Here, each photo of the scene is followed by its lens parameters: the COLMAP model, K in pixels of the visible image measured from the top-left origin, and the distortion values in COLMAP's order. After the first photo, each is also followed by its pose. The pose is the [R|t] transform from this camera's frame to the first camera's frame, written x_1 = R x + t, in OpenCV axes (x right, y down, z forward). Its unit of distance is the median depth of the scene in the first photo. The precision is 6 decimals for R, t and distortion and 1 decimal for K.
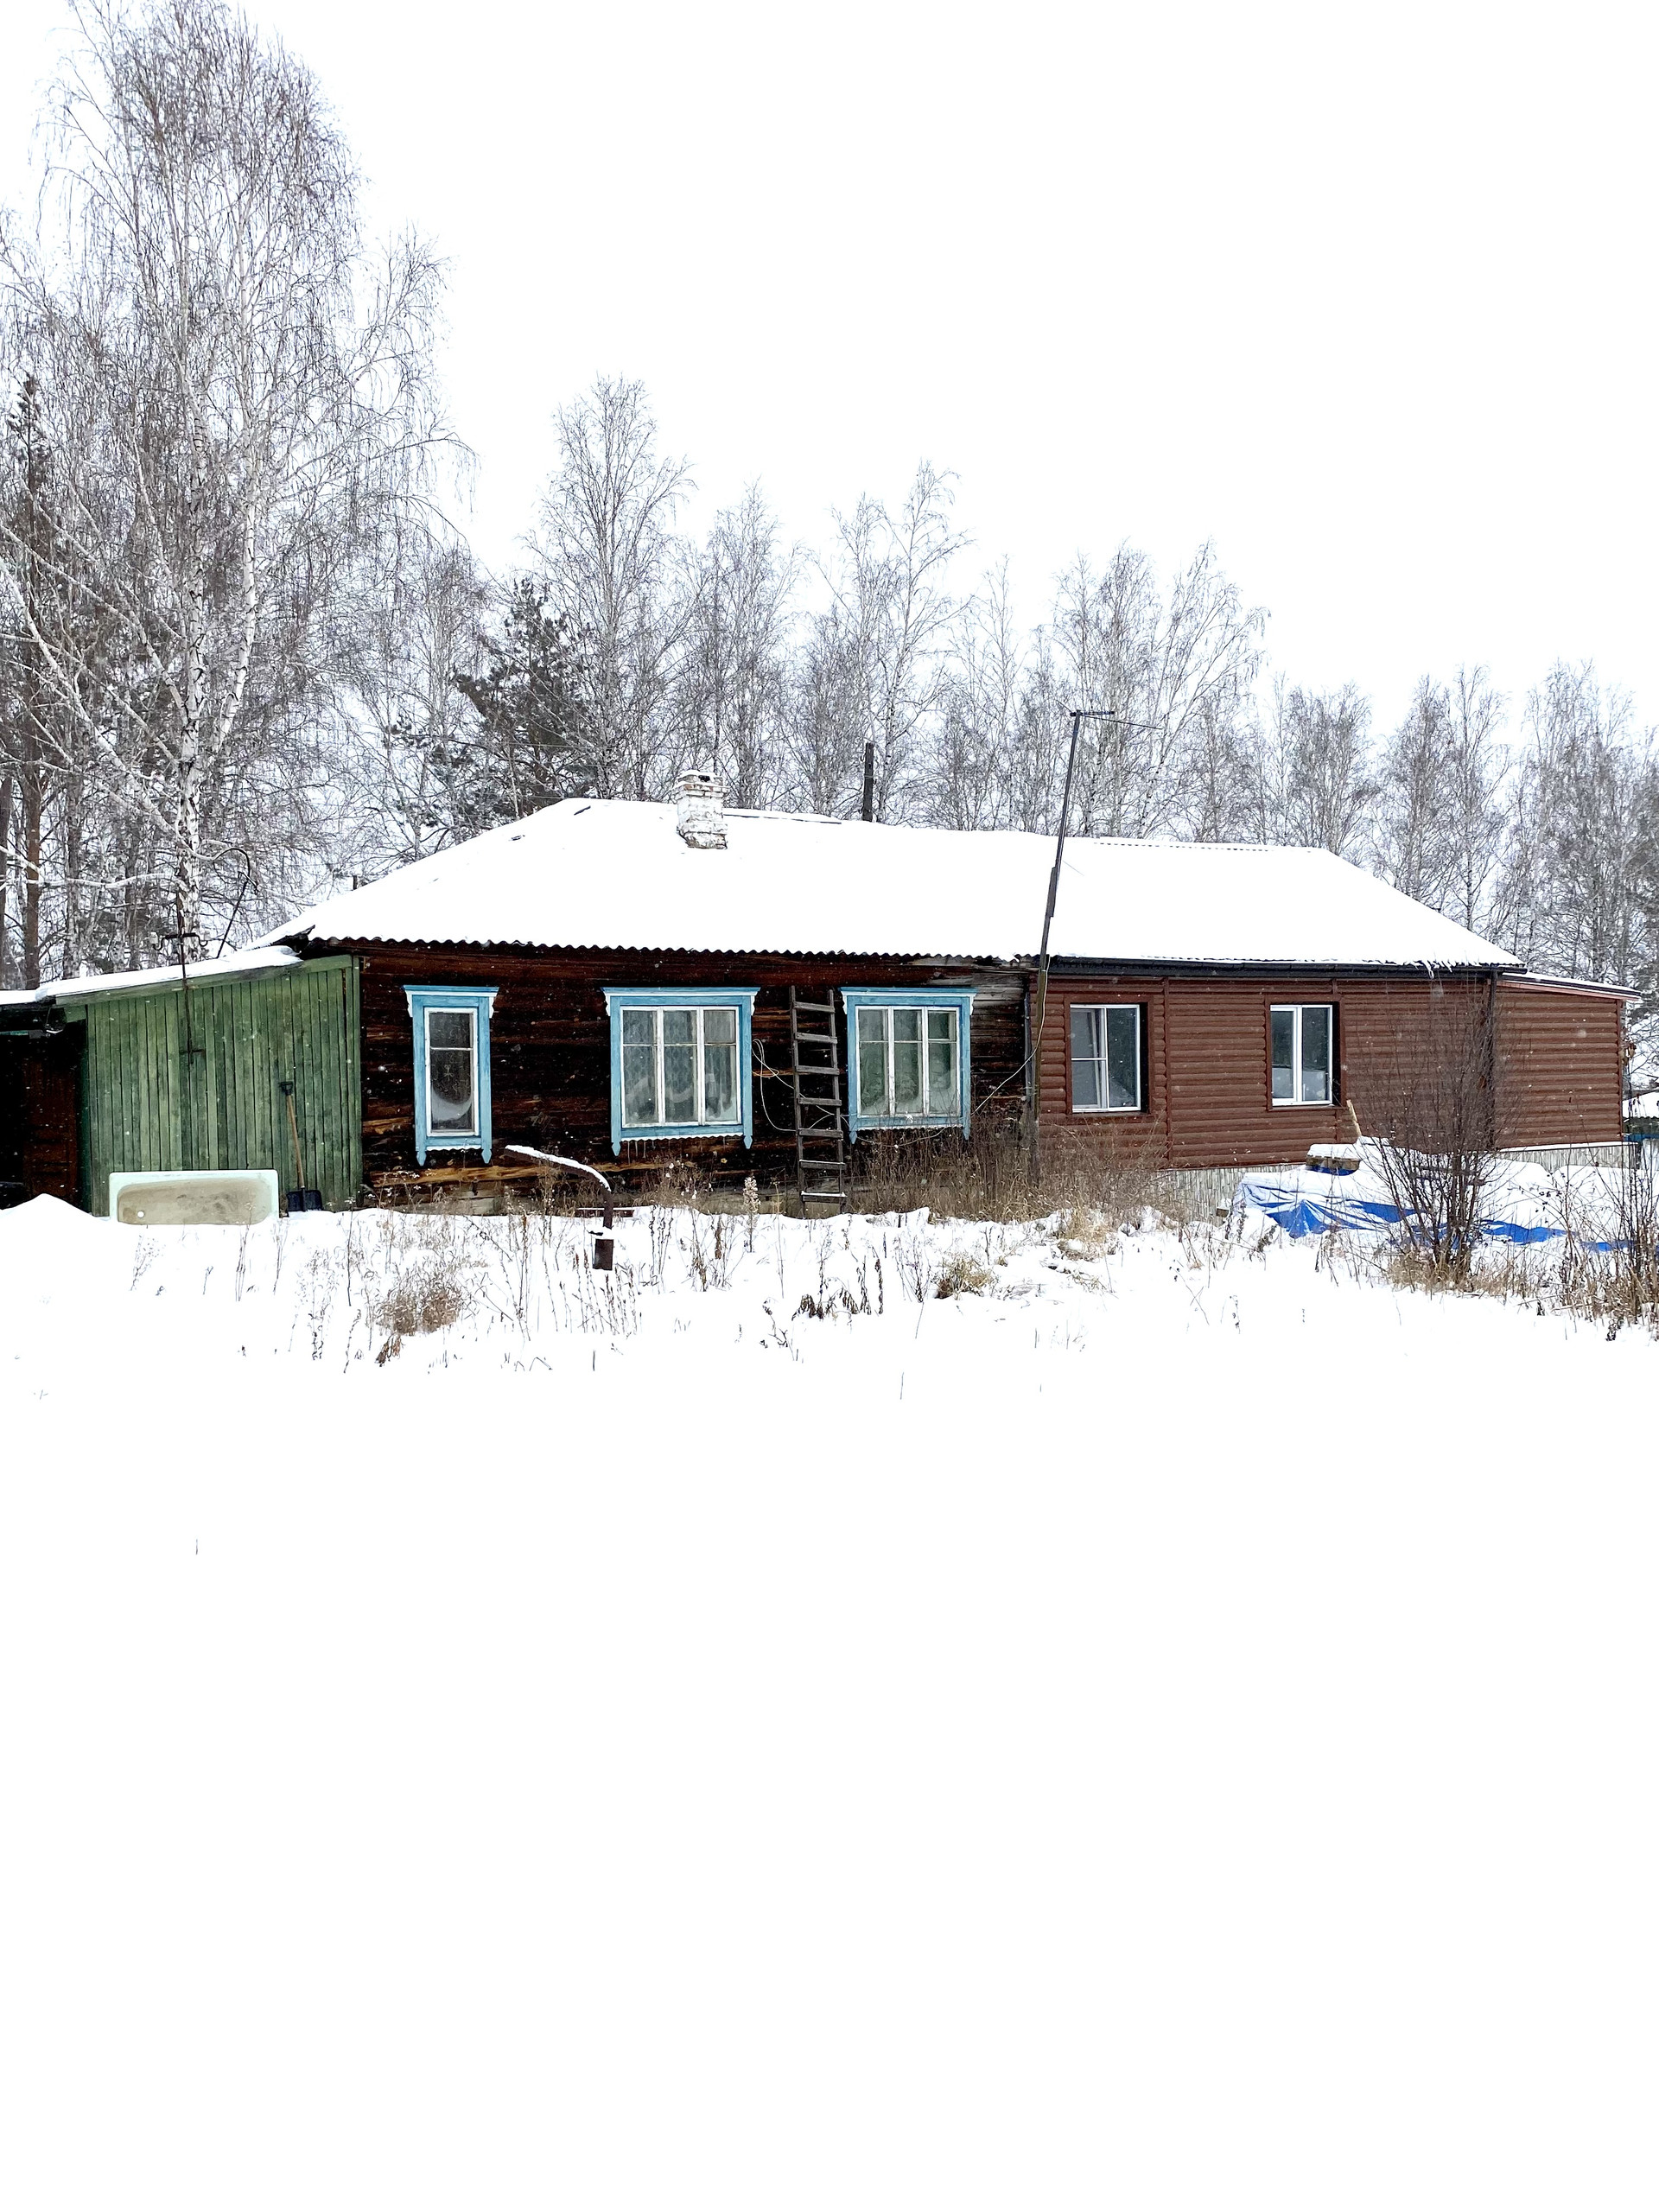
lens RADIAL K [[1666.6, 0, 829.5], [0, 1666.6, 1106.0], [0, 0, 1]] dist [0.004496, 0.002131]
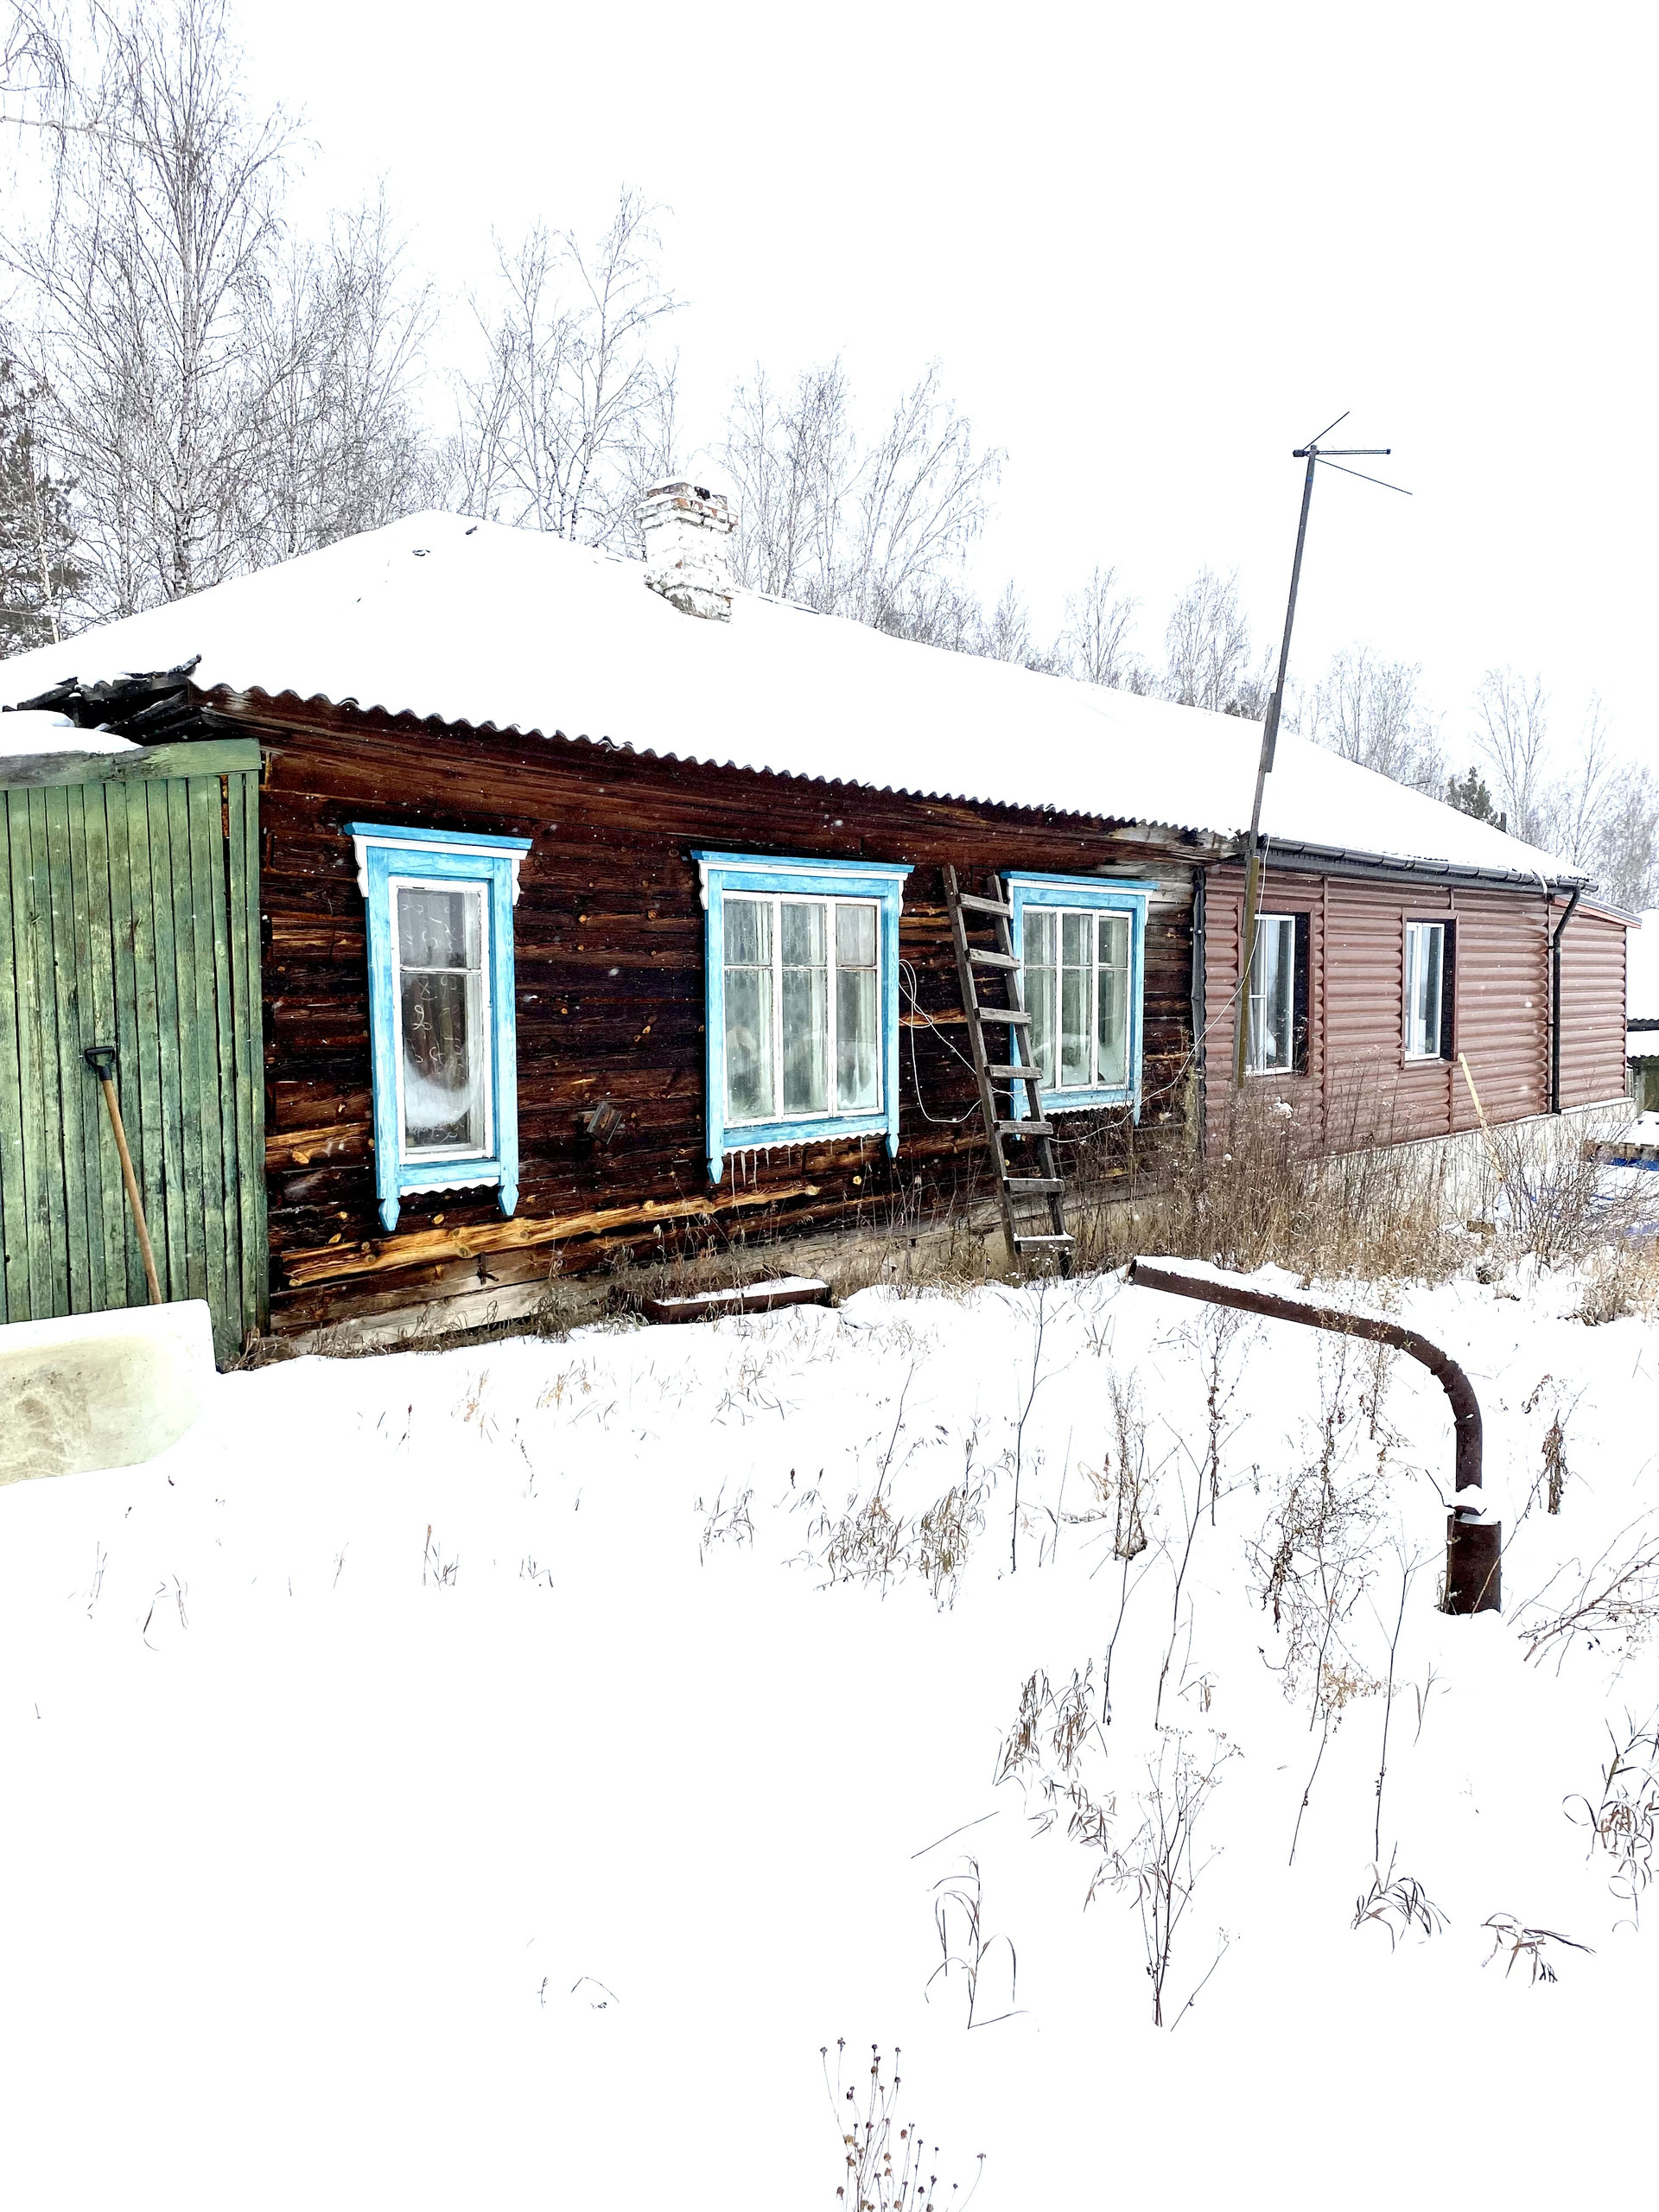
lens RADIAL K [[1666.6, 0, 829.5], [0, 1666.6, 1106.0], [0, 0, 1]] dist [0.004496, 0.002131]
pose [[0.929506, -0.015368, 0.368487, -0.292975], [-0.002011, 0.998905, 0.046733, -0.018367], [-0.368802, -0.044180, 0.928457, 0.528070]]
